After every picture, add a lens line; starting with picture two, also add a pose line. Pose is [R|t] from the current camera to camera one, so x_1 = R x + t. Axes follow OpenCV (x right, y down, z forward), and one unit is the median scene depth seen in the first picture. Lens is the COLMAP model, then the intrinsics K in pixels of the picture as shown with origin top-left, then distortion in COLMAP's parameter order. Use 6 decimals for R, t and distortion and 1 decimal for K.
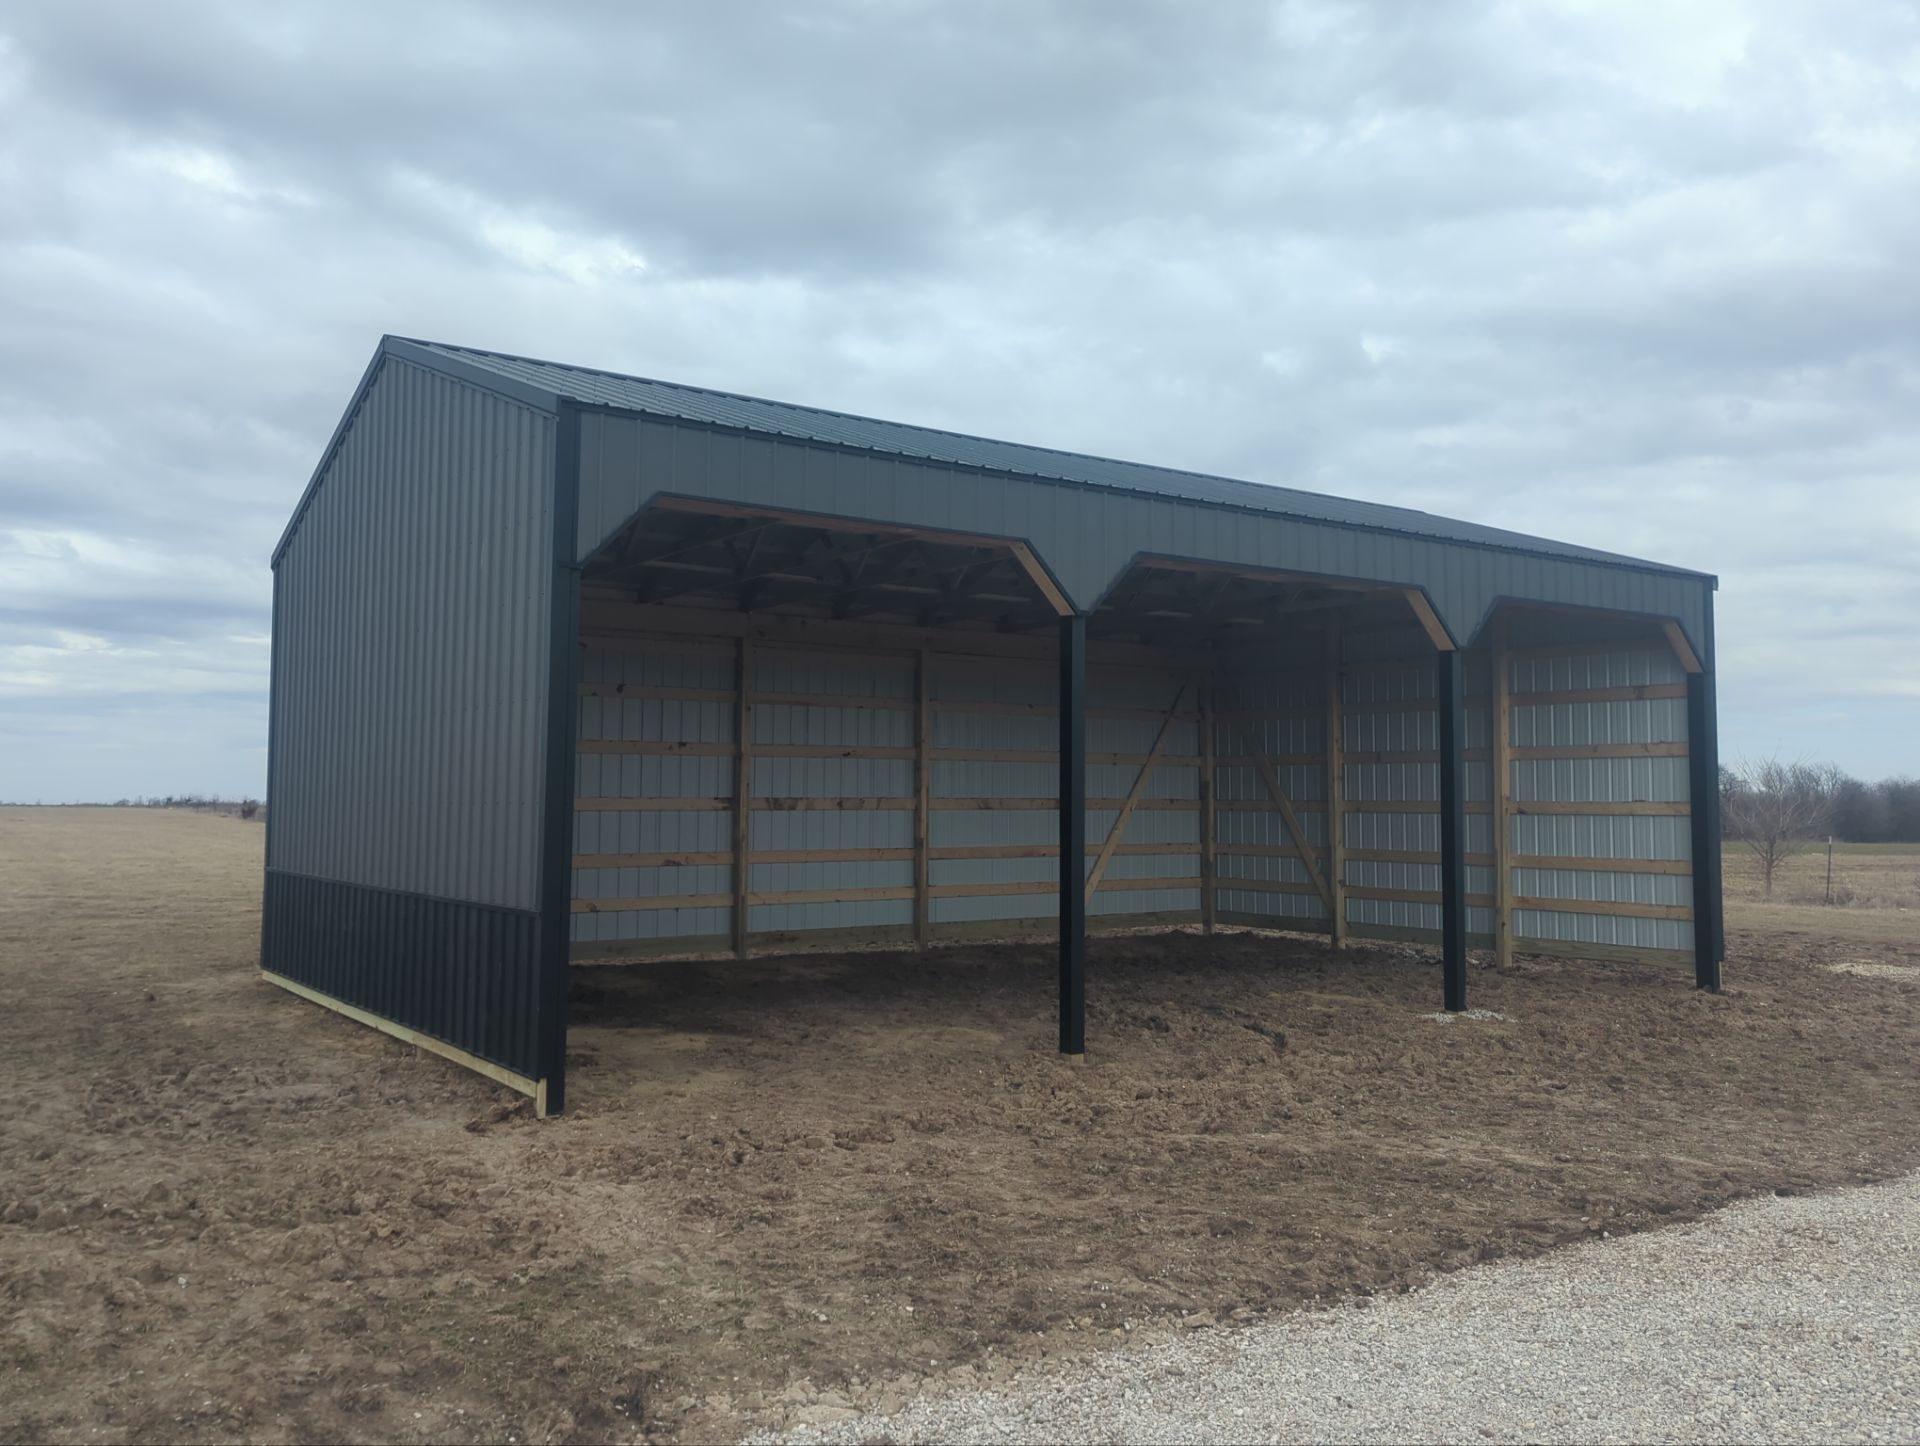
lens RADIAL K [[1555.4, 0, 970.5], [0, 1555.4, 716.7], [0, 0, 1]] dist [0.044539, -0.022185]
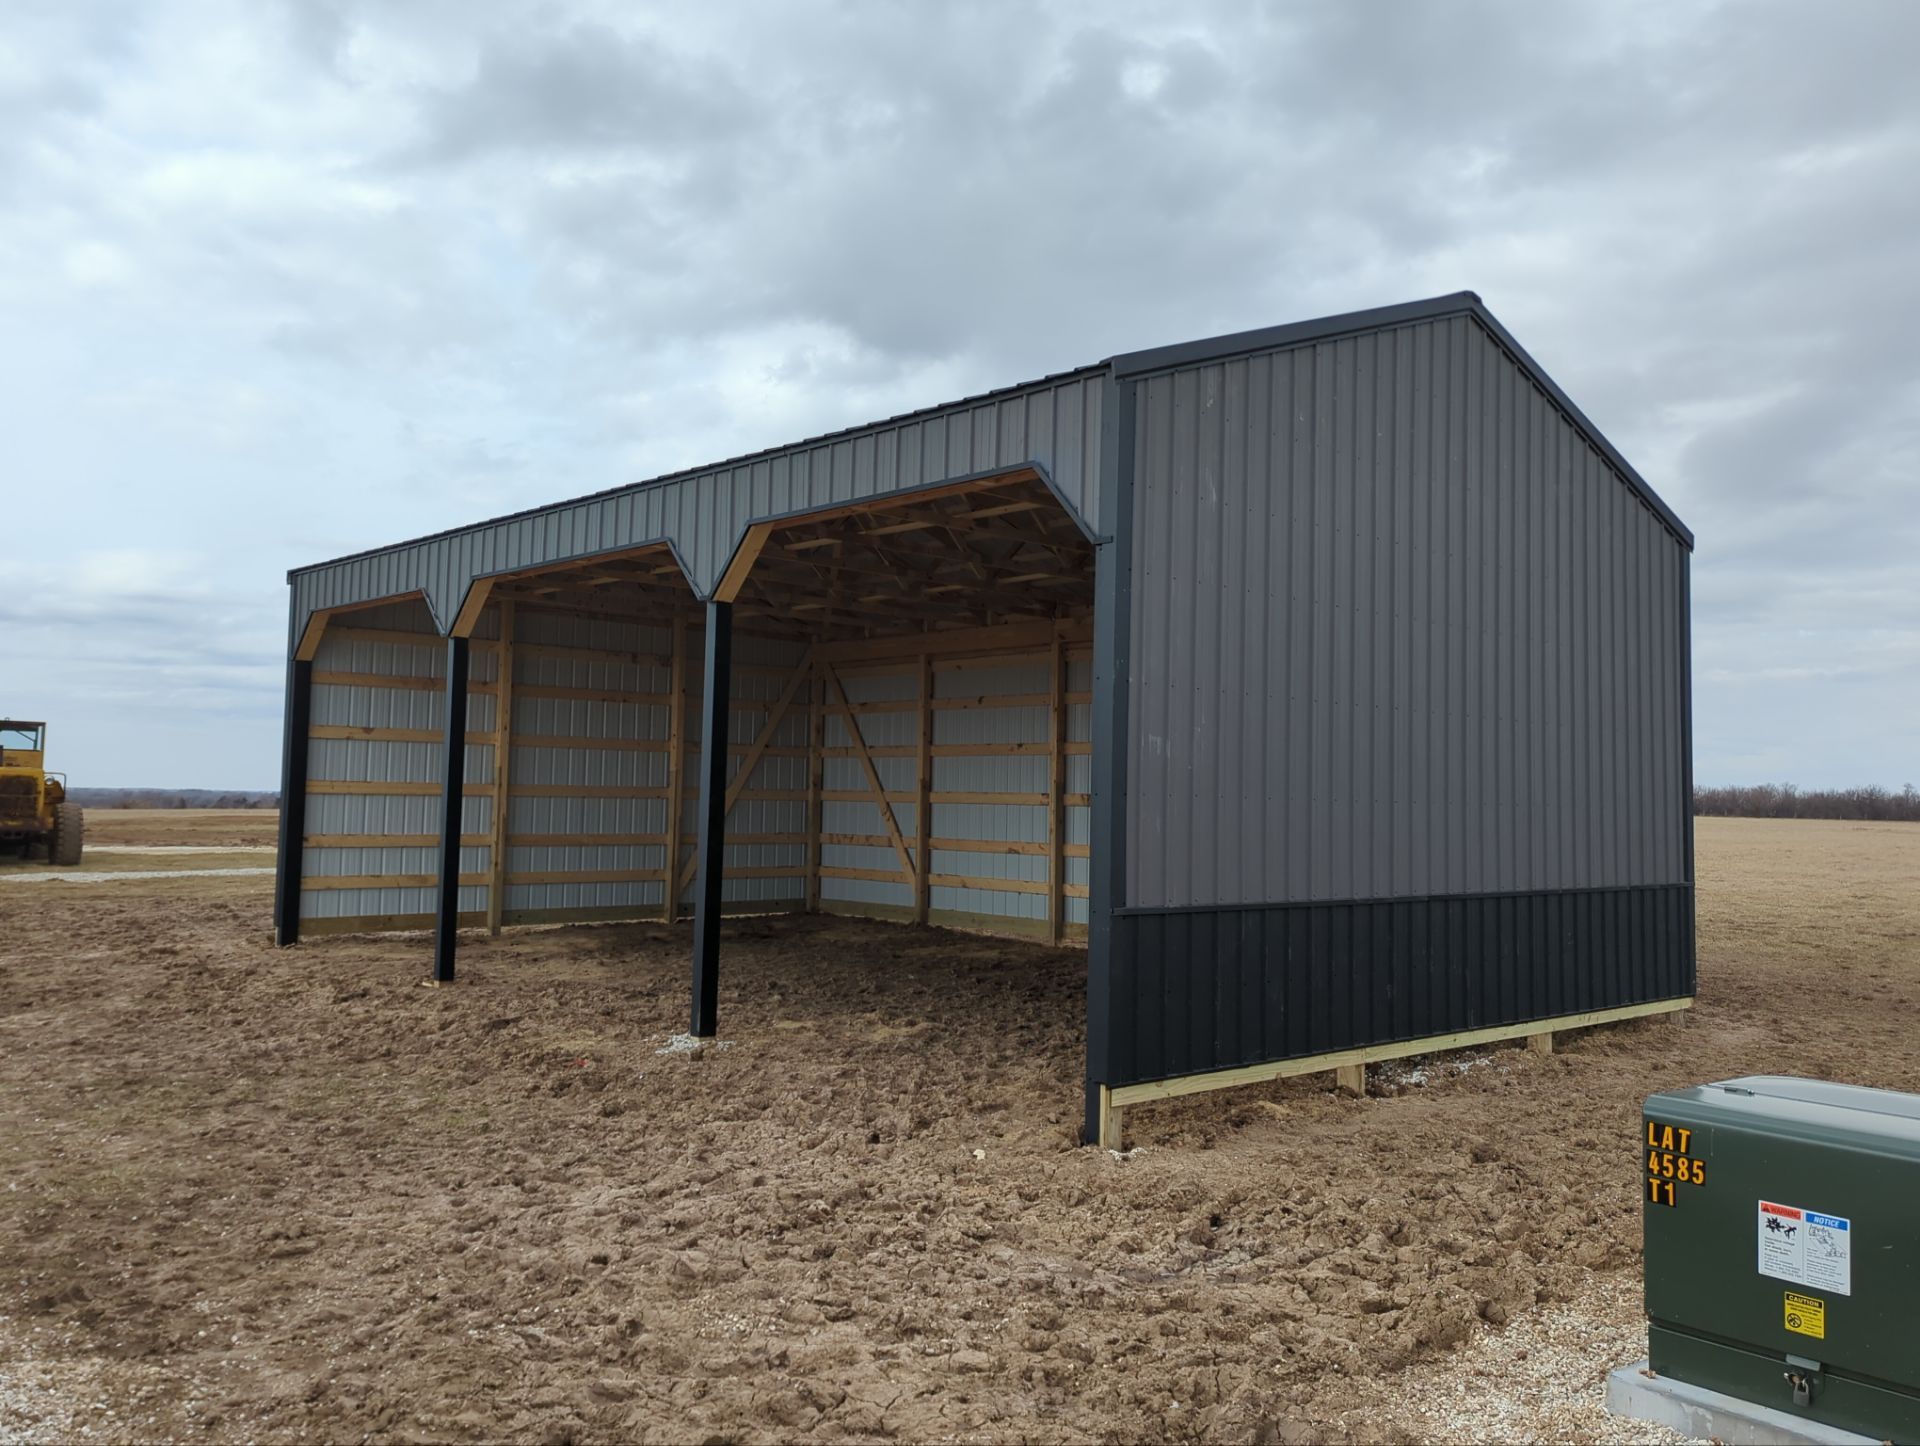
lens RADIAL K [[1555.4, 0, 967.0], [0, 1555.4, 712.5], [0, 0, 1]] dist [0.044539, -0.022185]
pose [[0.135185, -0.055715, -0.989253, 0.882440], [0.033994, 0.998091, -0.051568, 0.048528], [0.990237, -0.026658, 0.136820, 0.779260]]
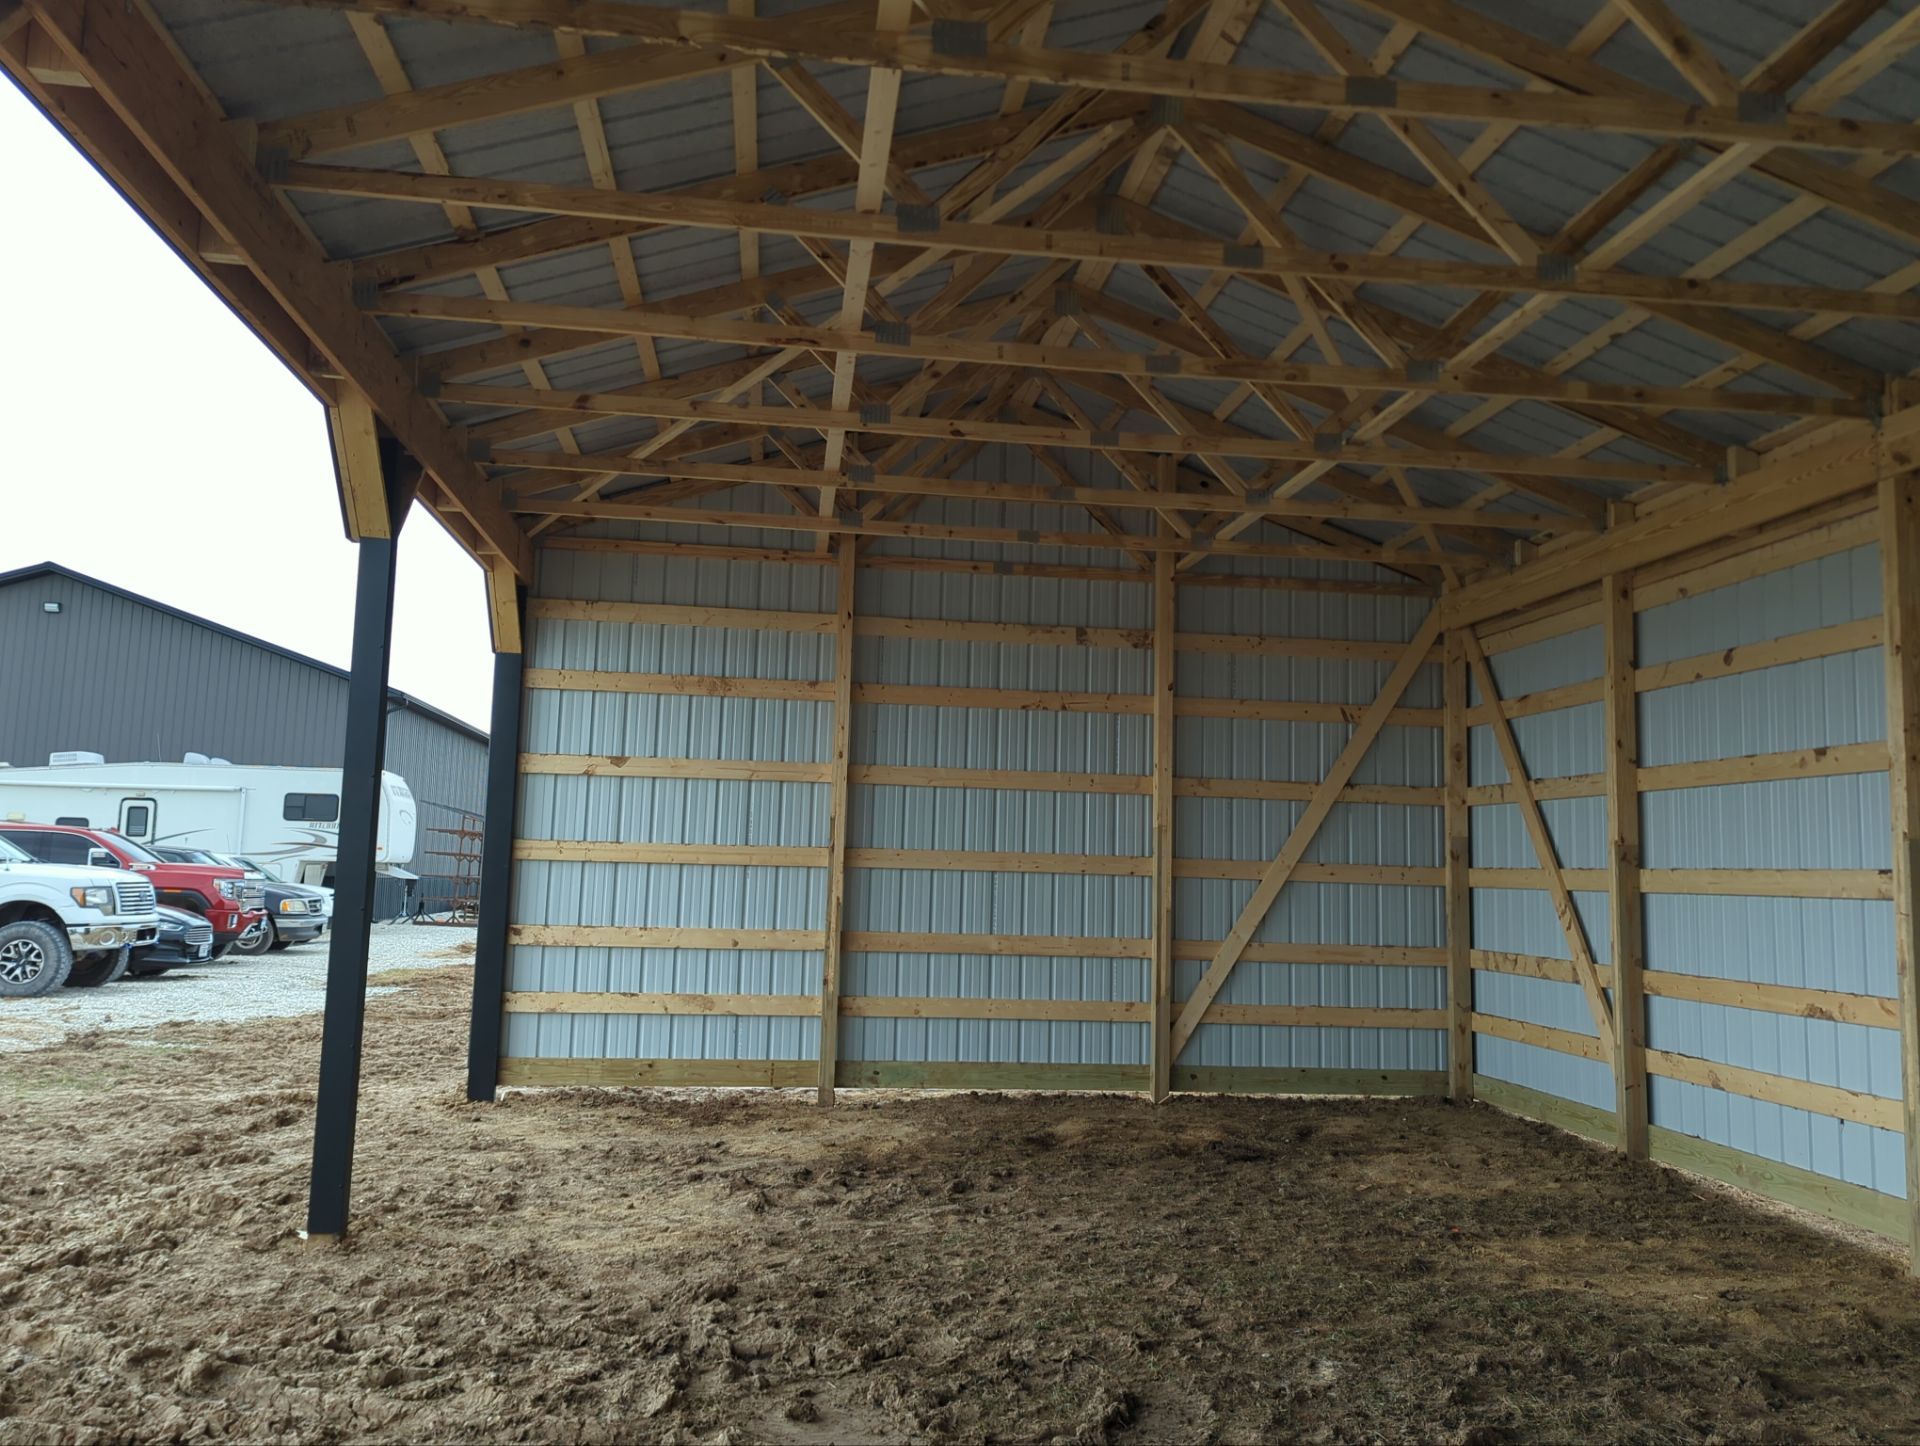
lens RADIAL K [[1555.4, 0, 954.7], [0, 1555.4, 703.0], [0, 0, 1]] dist [0.044539, -0.022185]
pose [[-0.469491, -0.111946, -0.875812, 0.329457], [0.015824, 0.990704, -0.135113, 0.059504], [0.882796, -0.077293, -0.463355, 0.952966]]
